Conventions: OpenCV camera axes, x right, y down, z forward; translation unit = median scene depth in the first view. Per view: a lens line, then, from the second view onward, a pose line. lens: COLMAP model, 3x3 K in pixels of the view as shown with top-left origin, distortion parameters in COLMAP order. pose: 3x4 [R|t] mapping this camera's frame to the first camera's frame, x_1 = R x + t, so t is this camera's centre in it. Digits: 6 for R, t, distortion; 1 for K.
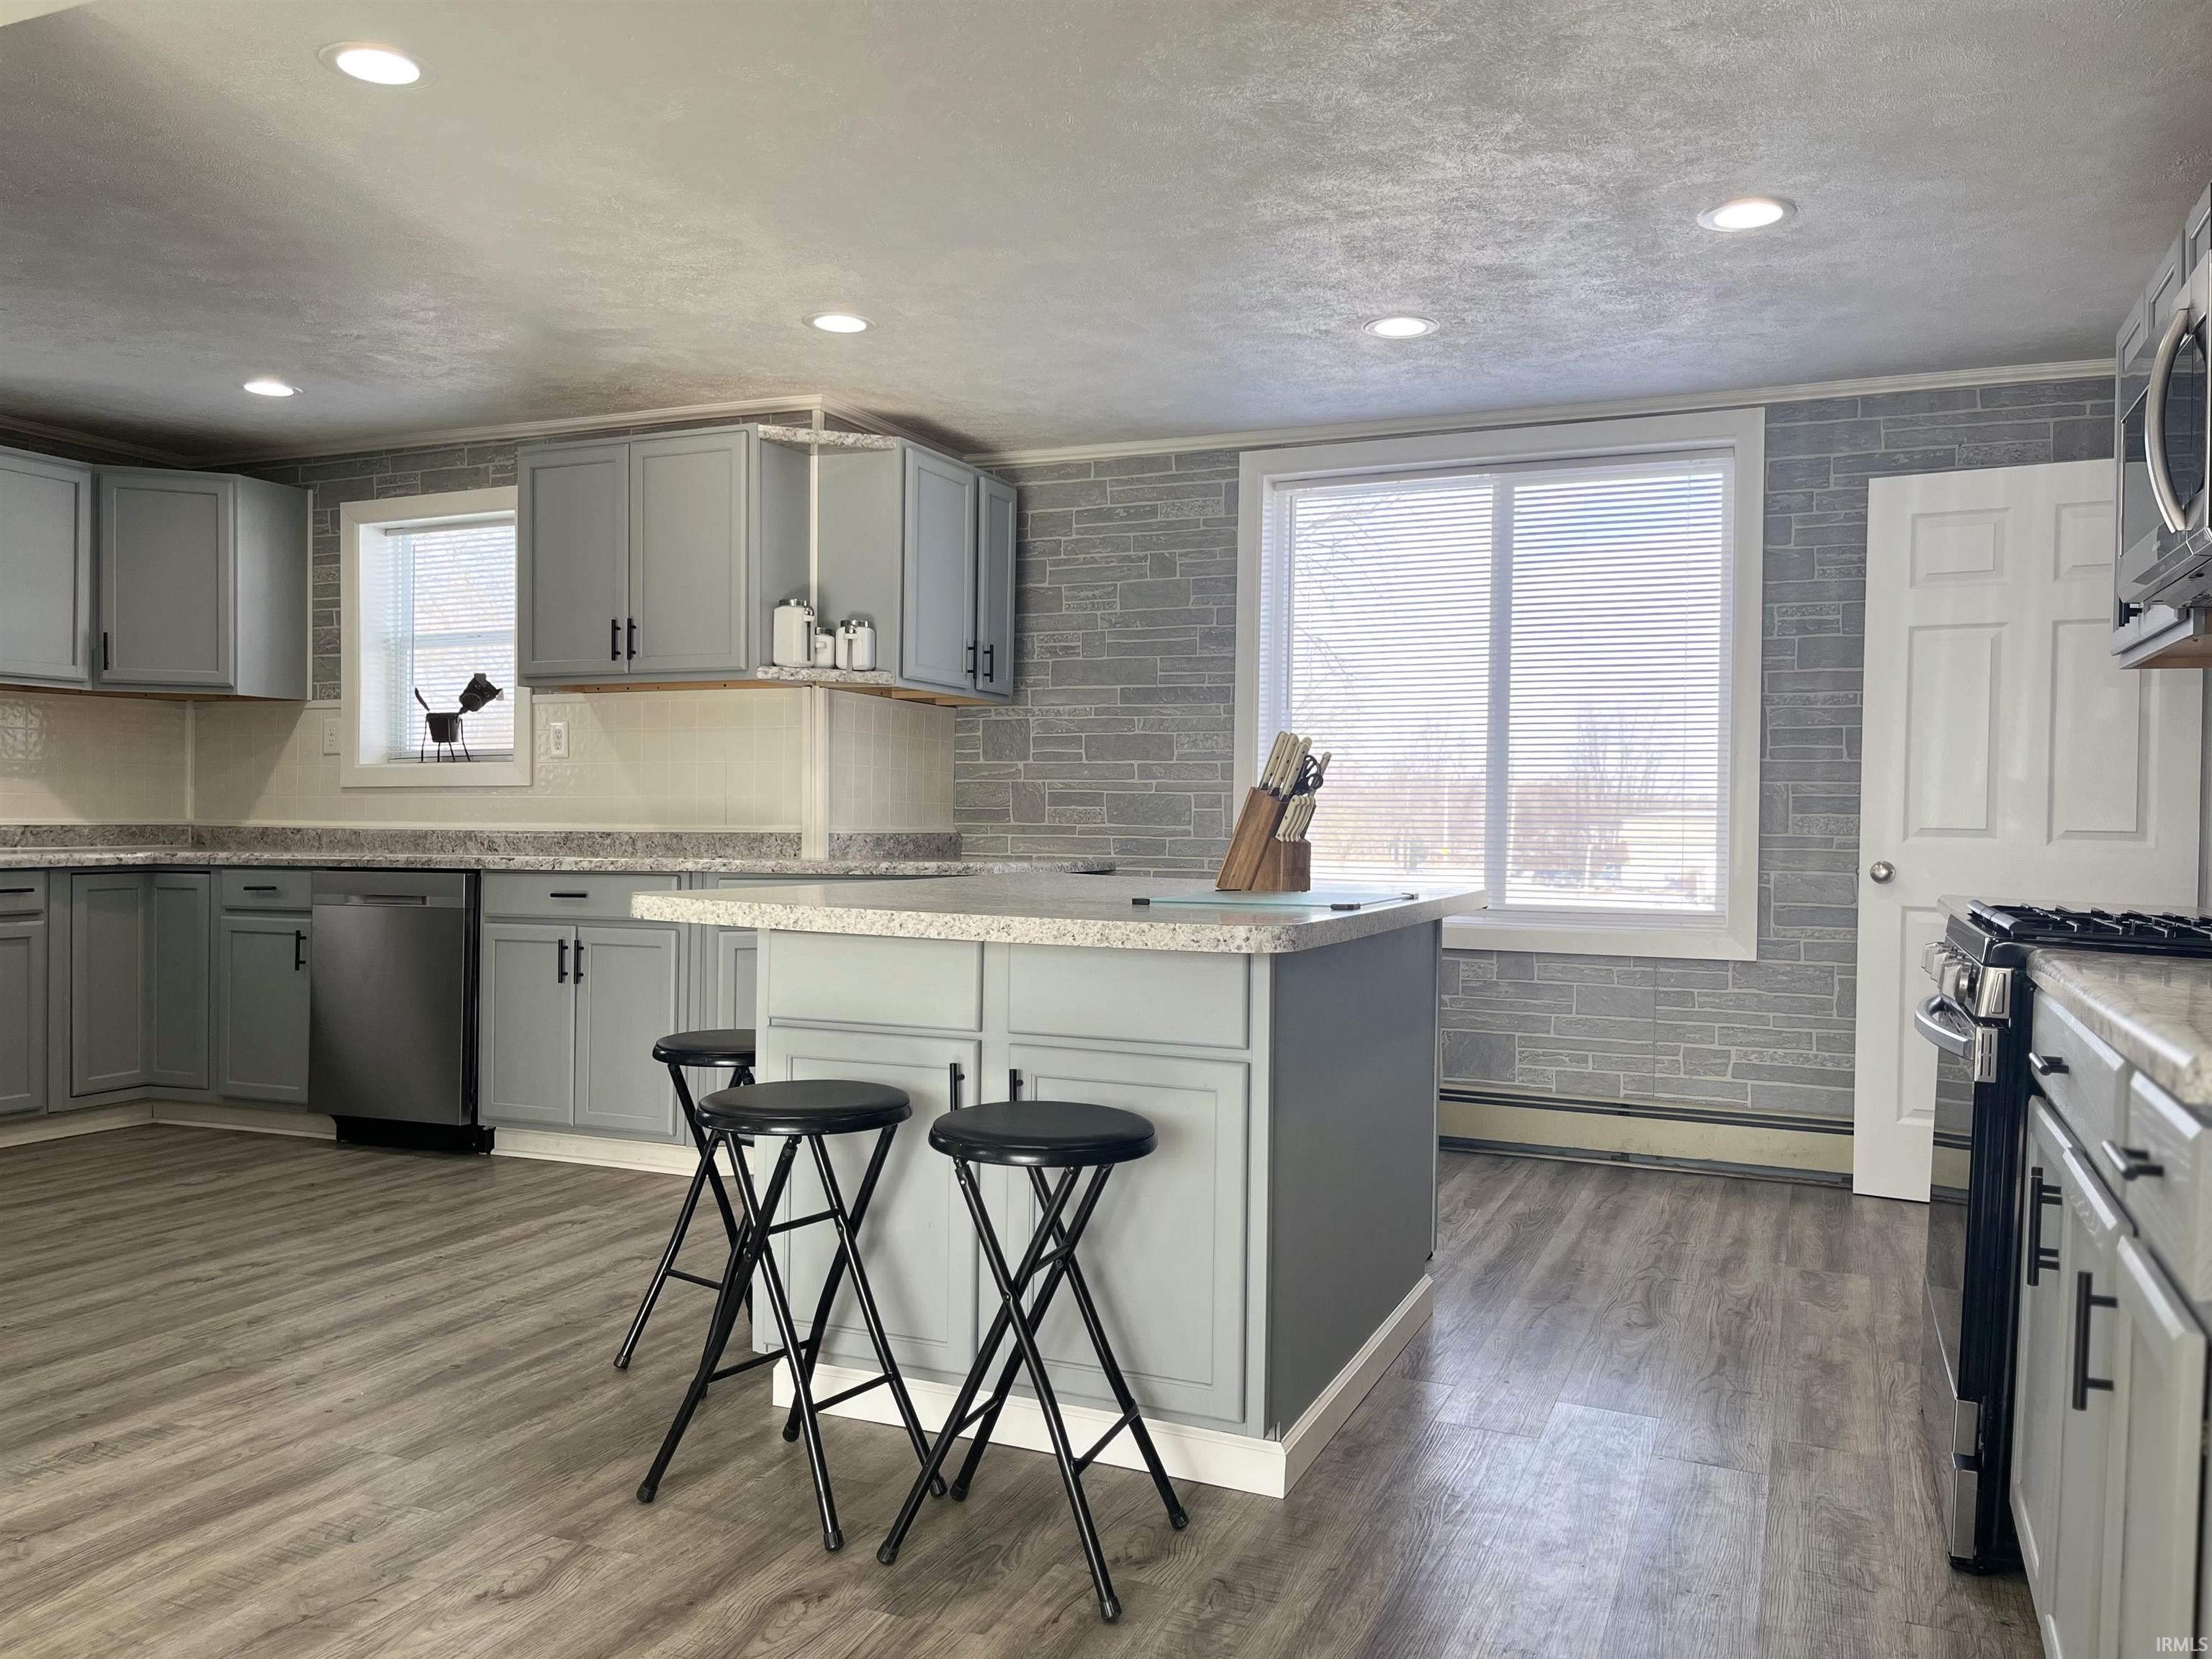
lens RADIAL K [[1680.4, 0, 1105.5], [0, 1680.4, 831.8], [0, 0, 1]] dist [0.035294, -0.003076]
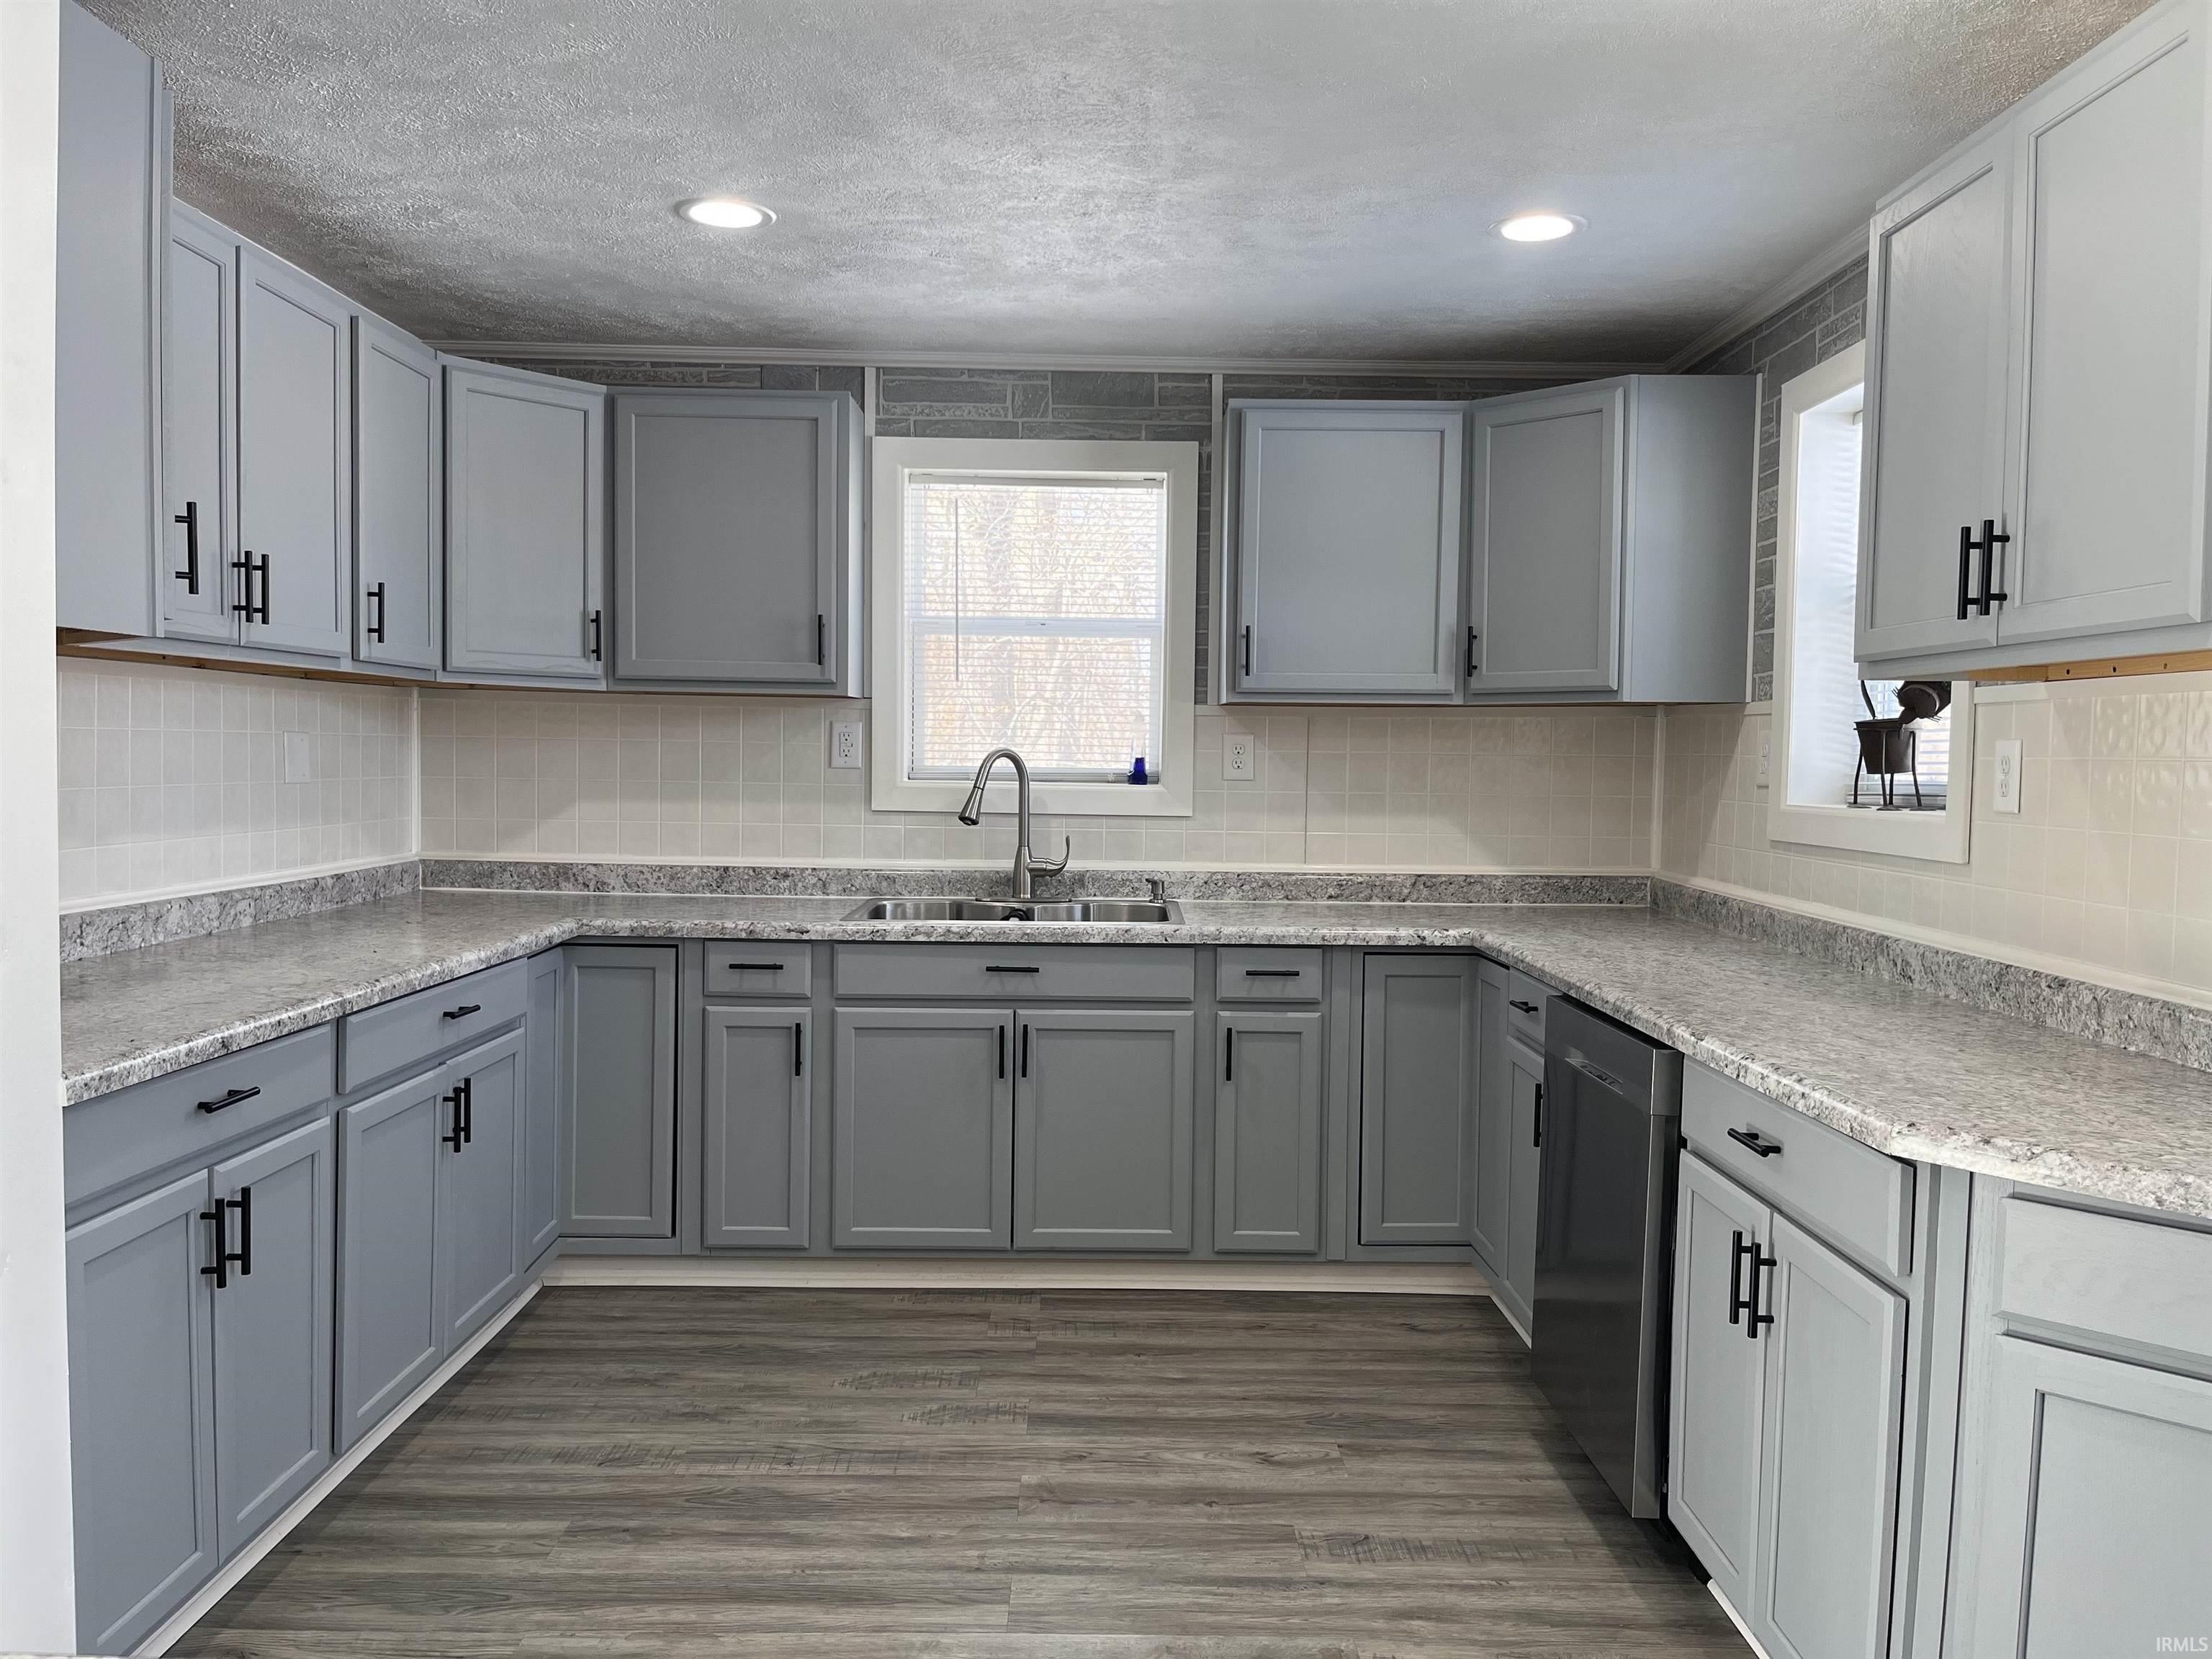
lens RADIAL K [[1680.4, 0, 1109.2], [0, 1680.4, 827.4], [0, 0, 1]] dist [0.035294, -0.003076]
pose [[0.401230, 0.042873, -0.914973, 0.028155], [-0.018793, 0.999079, 0.038573, -0.054919], [0.915784, 0.001719, 0.401666, 0.564287]]
